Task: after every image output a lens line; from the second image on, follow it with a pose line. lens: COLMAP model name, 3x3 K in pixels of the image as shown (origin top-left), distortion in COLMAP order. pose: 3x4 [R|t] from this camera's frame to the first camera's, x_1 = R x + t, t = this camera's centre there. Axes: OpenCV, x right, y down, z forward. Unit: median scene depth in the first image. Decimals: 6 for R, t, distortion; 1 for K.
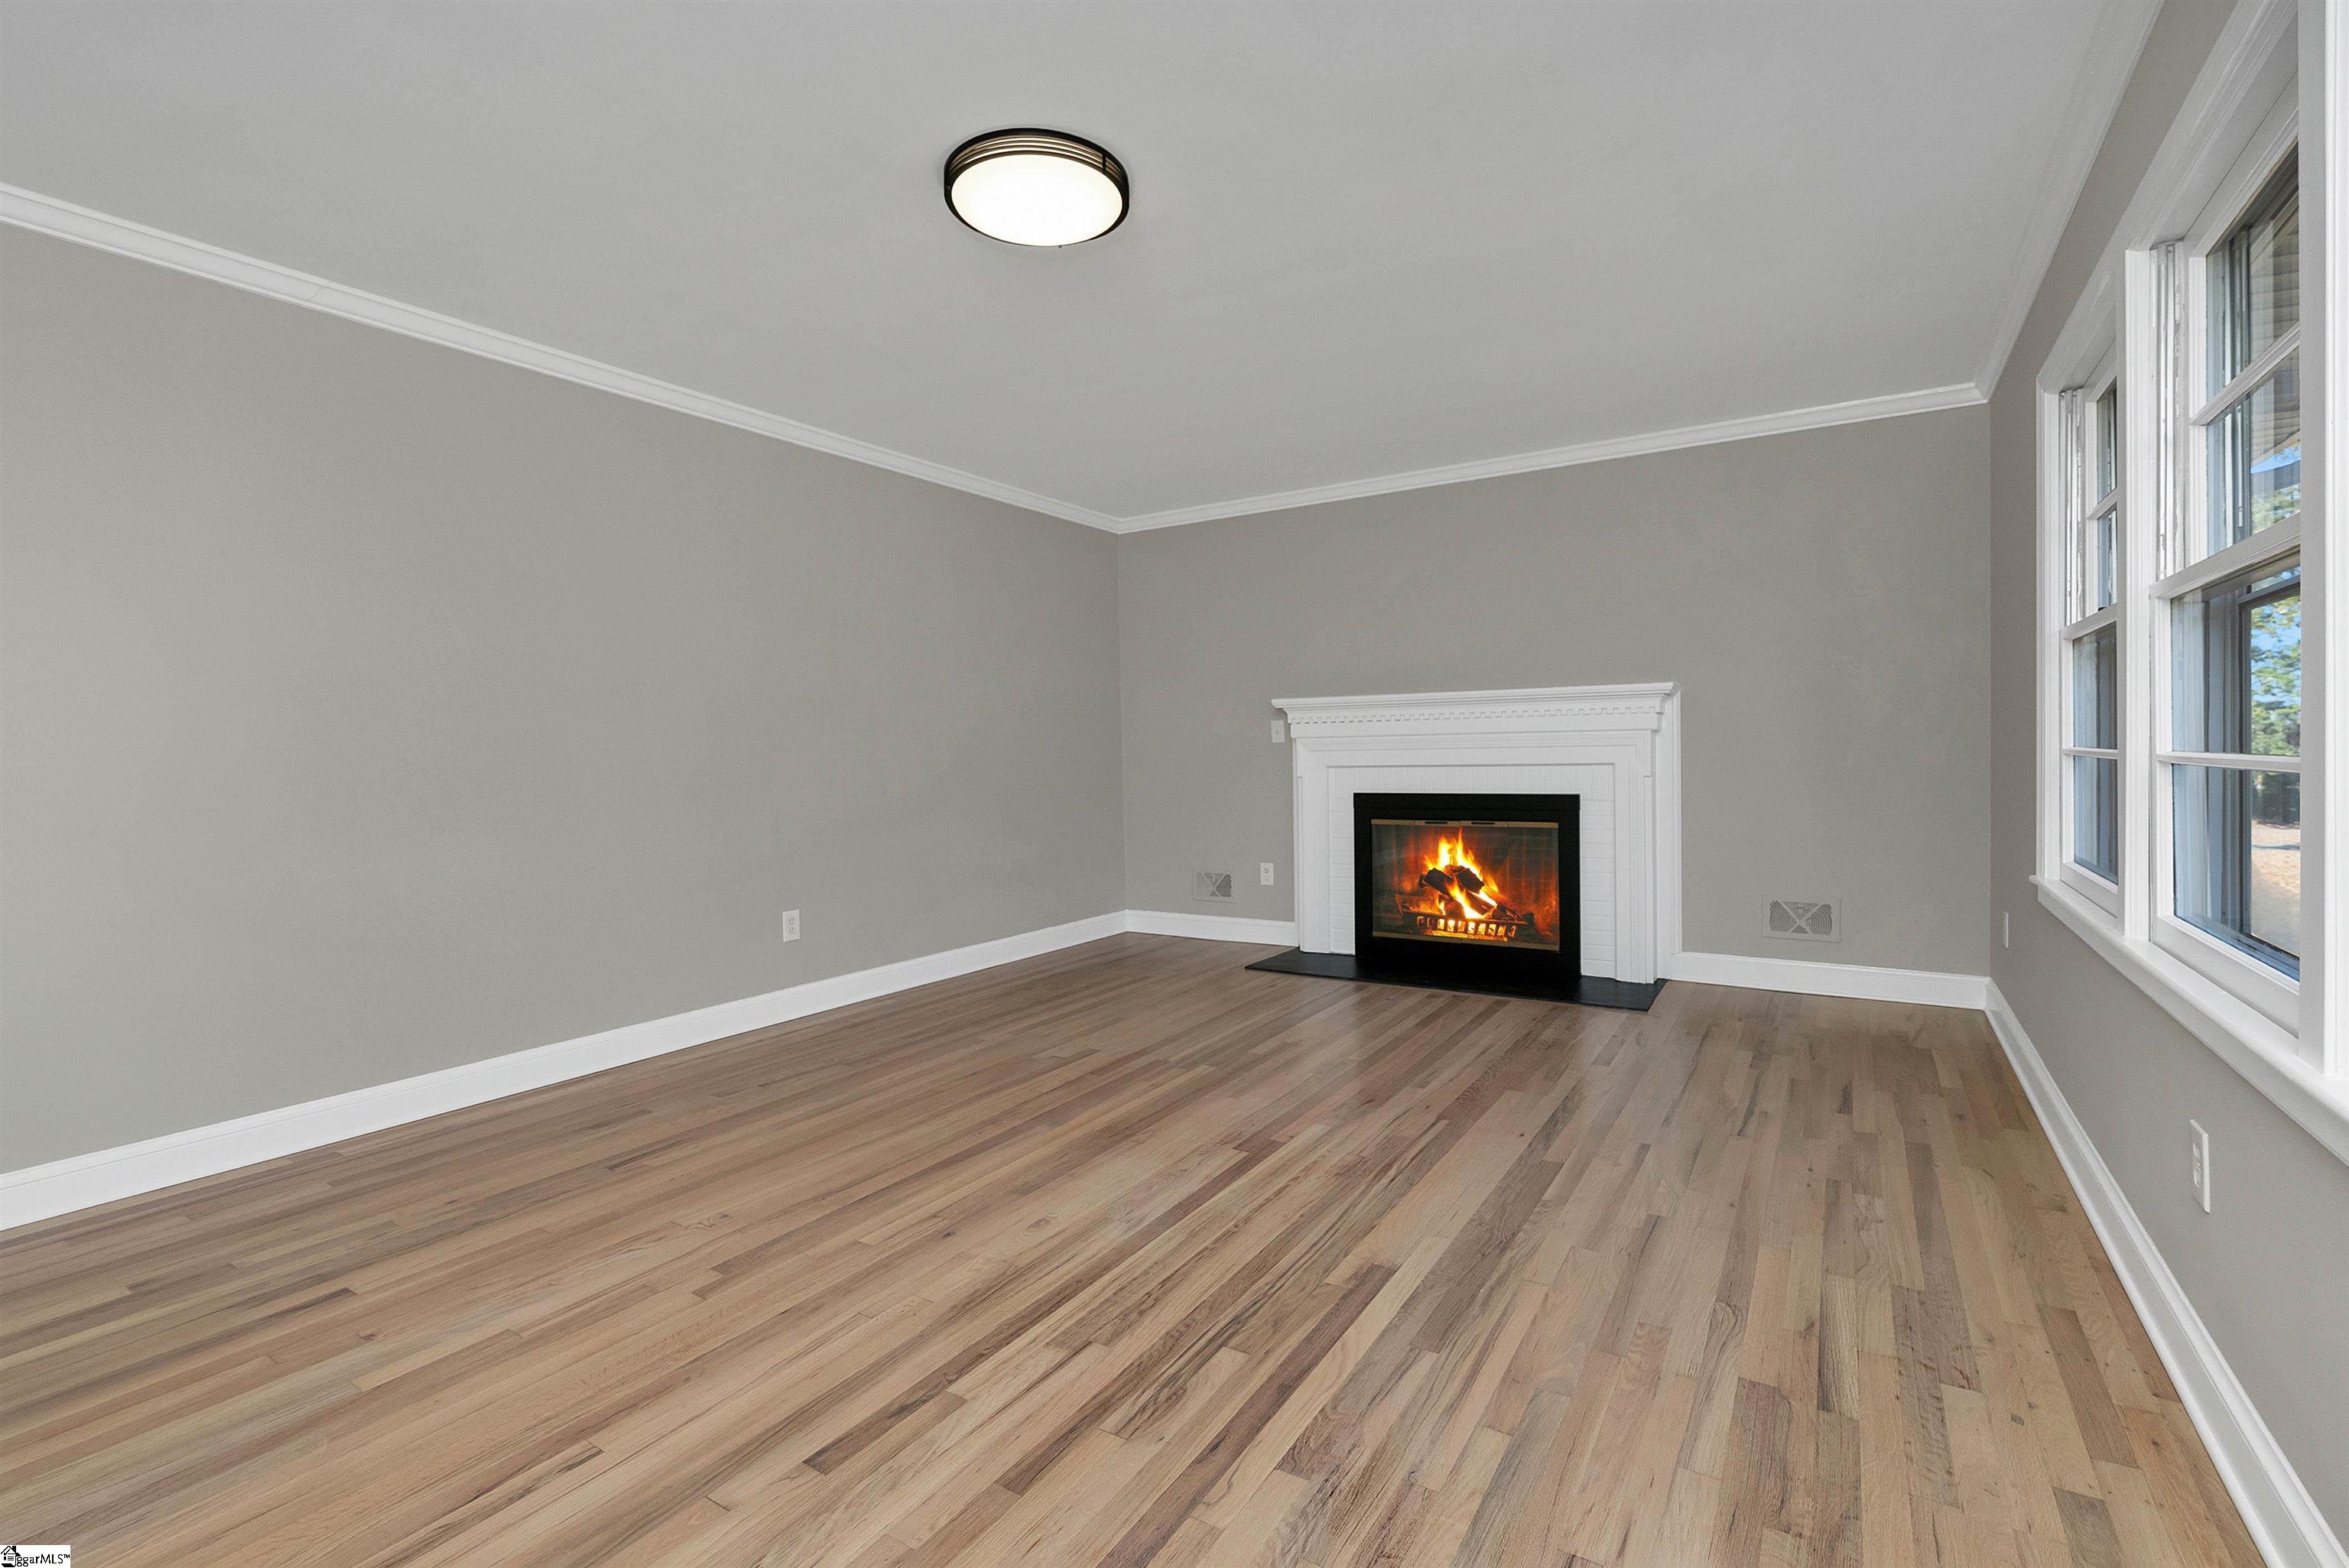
lens RADIAL K [[1061.6, 0, 1177.9], [0, 1061.6, 768.5], [0, 0, 1]] dist [-0.002501, 0.001102]
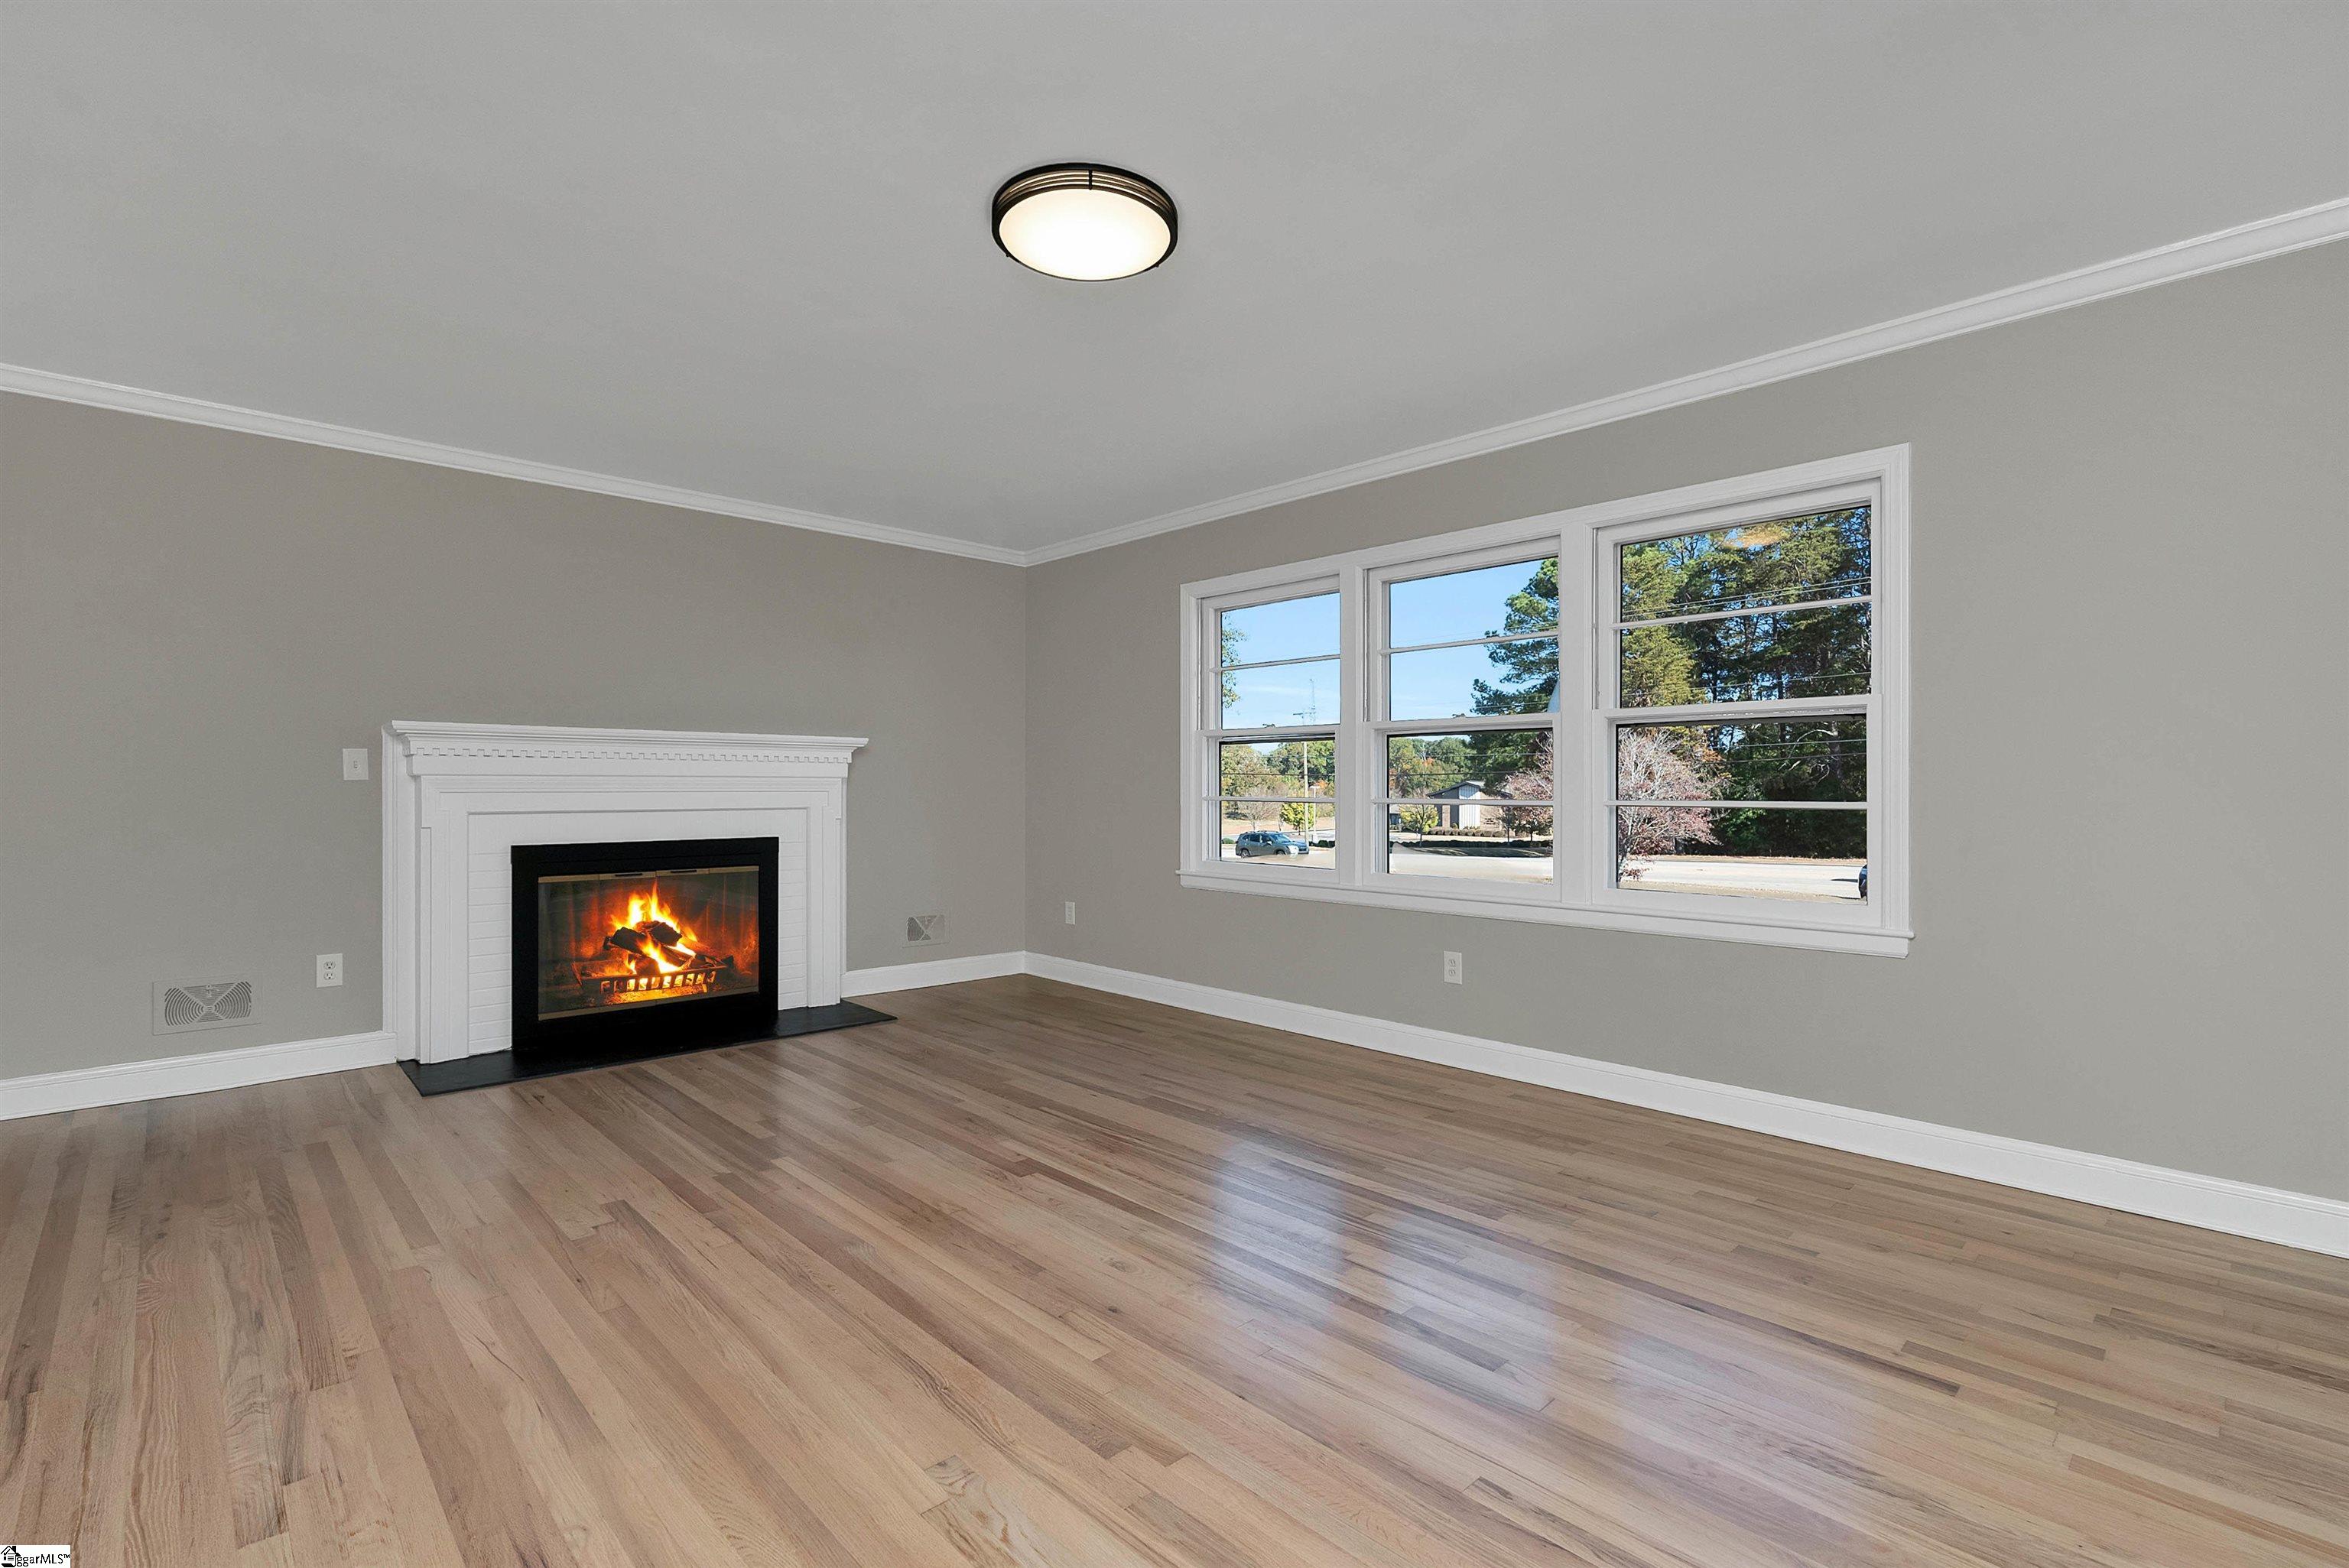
lens RADIAL K [[1061.6, 0, 1177.9], [0, 1061.6, 768.5], [0, 0, 1]] dist [-0.002501, 0.001102]
pose [[0.236986, 0.034822, 0.970889, -0.746958], [0.003738, 0.999317, -0.036754, -0.005783], [-0.971506, 0.012339, 0.236694, 0.468360]]
